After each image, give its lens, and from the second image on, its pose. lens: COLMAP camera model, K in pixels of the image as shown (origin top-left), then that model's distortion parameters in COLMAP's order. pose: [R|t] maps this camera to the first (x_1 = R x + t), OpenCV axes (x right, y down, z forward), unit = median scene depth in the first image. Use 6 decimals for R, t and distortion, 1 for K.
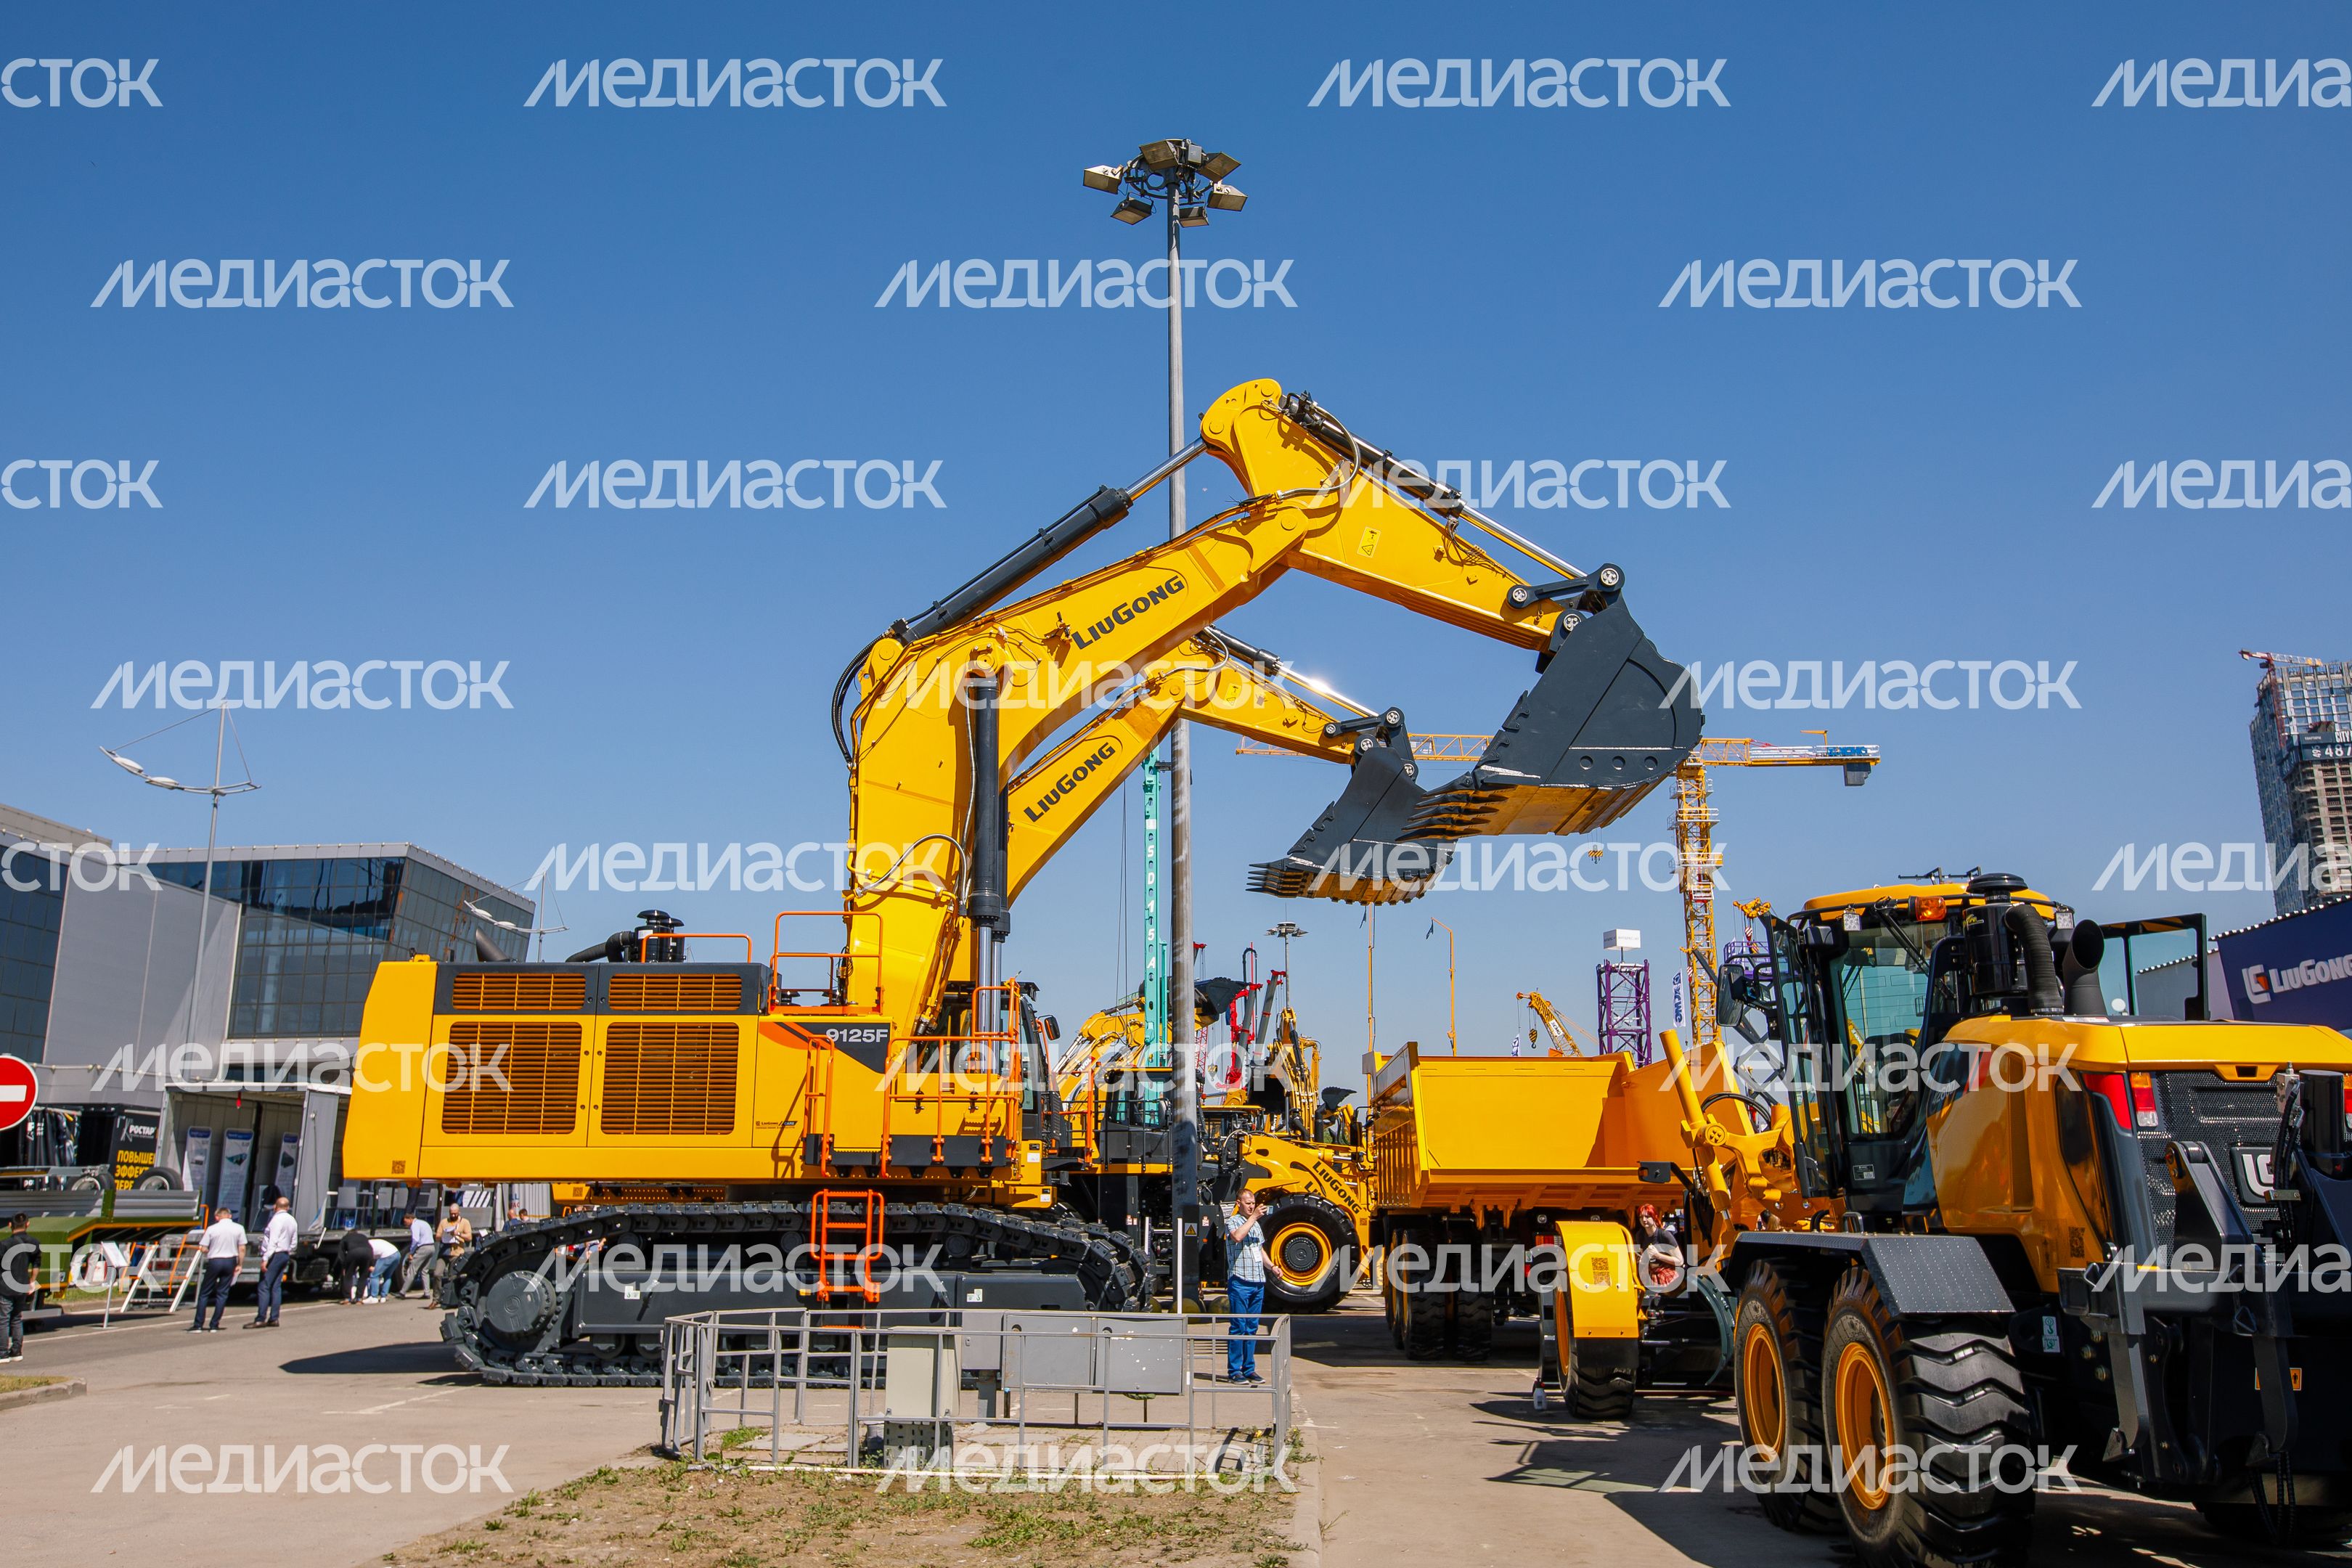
lens RADIAL K [[1913.1, 0, 1176.0], [0, 1913.1, 784.0], [0, 0, 1]] dist [0.000617, 0.000190]
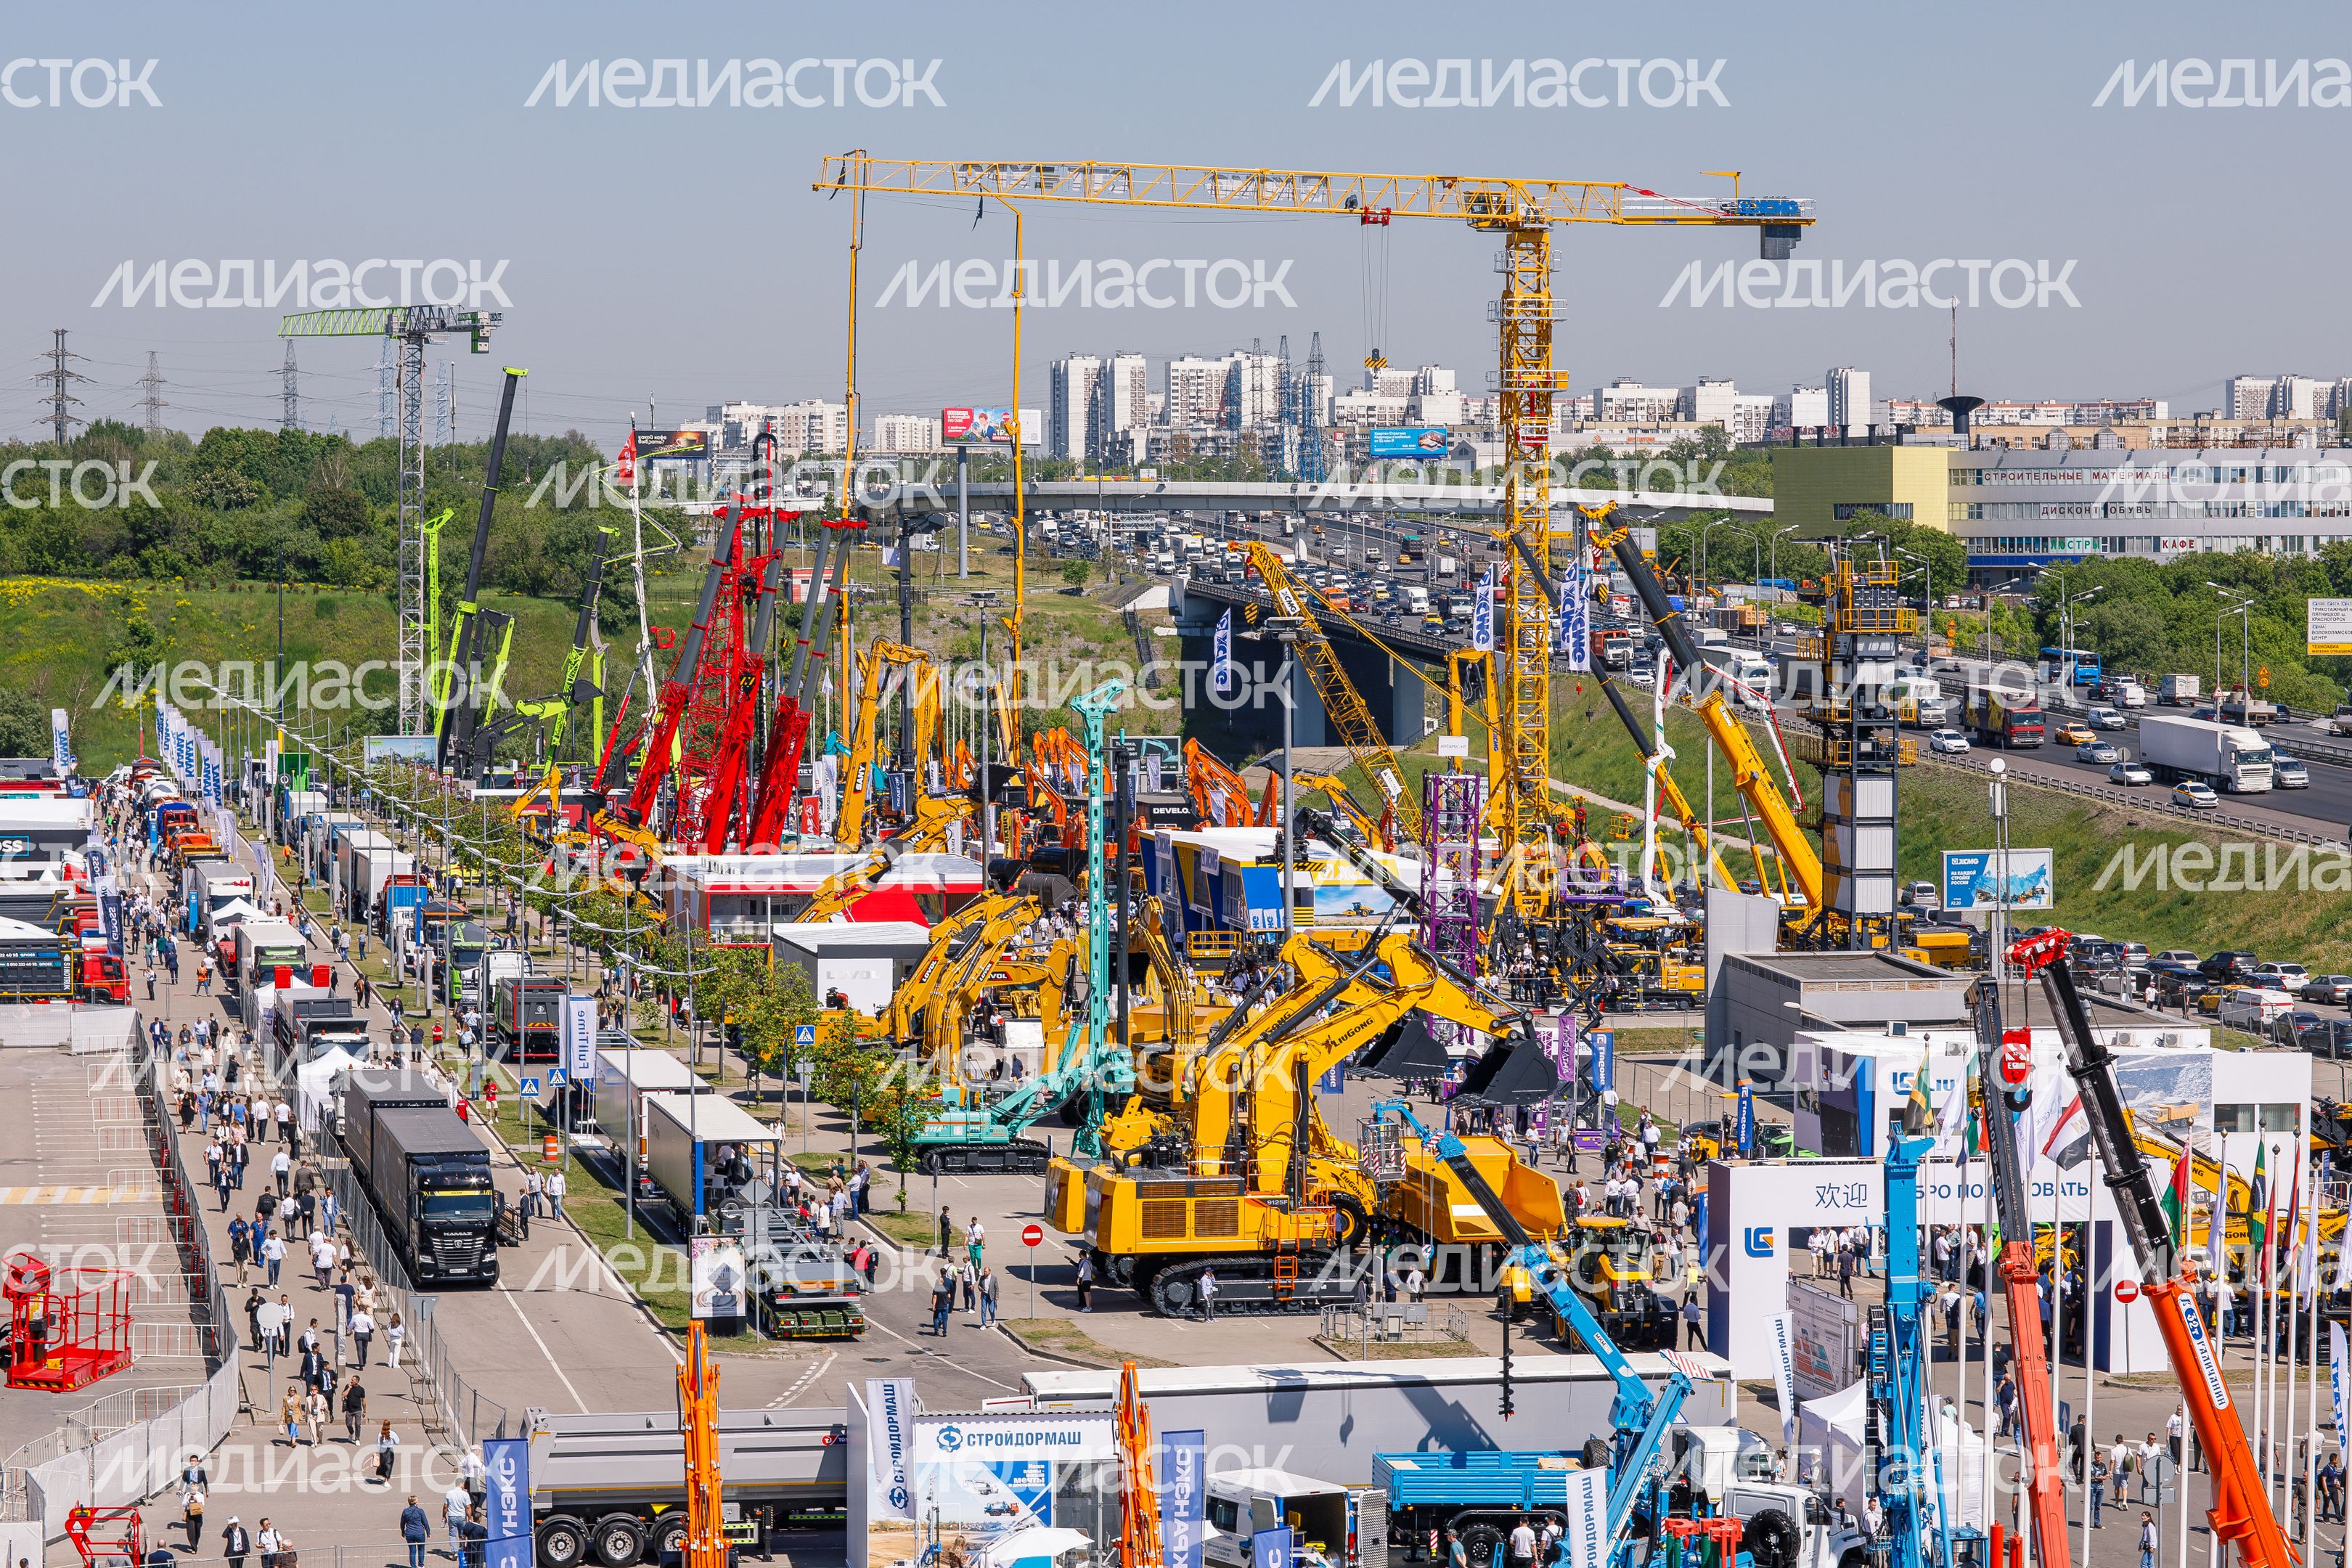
lens RADIAL K [[5548.6, 0, 1176.0], [0, 5548.6, 784.0], [0, 0, 1]] dist [-0.082284, 0.063207]
pose [[0.977750, -0.008507, 0.209603, -1.832222], [-0.046508, 0.965521, 0.256136, -2.328450], [-0.204555, -0.260185, 0.943642, -5.981602]]
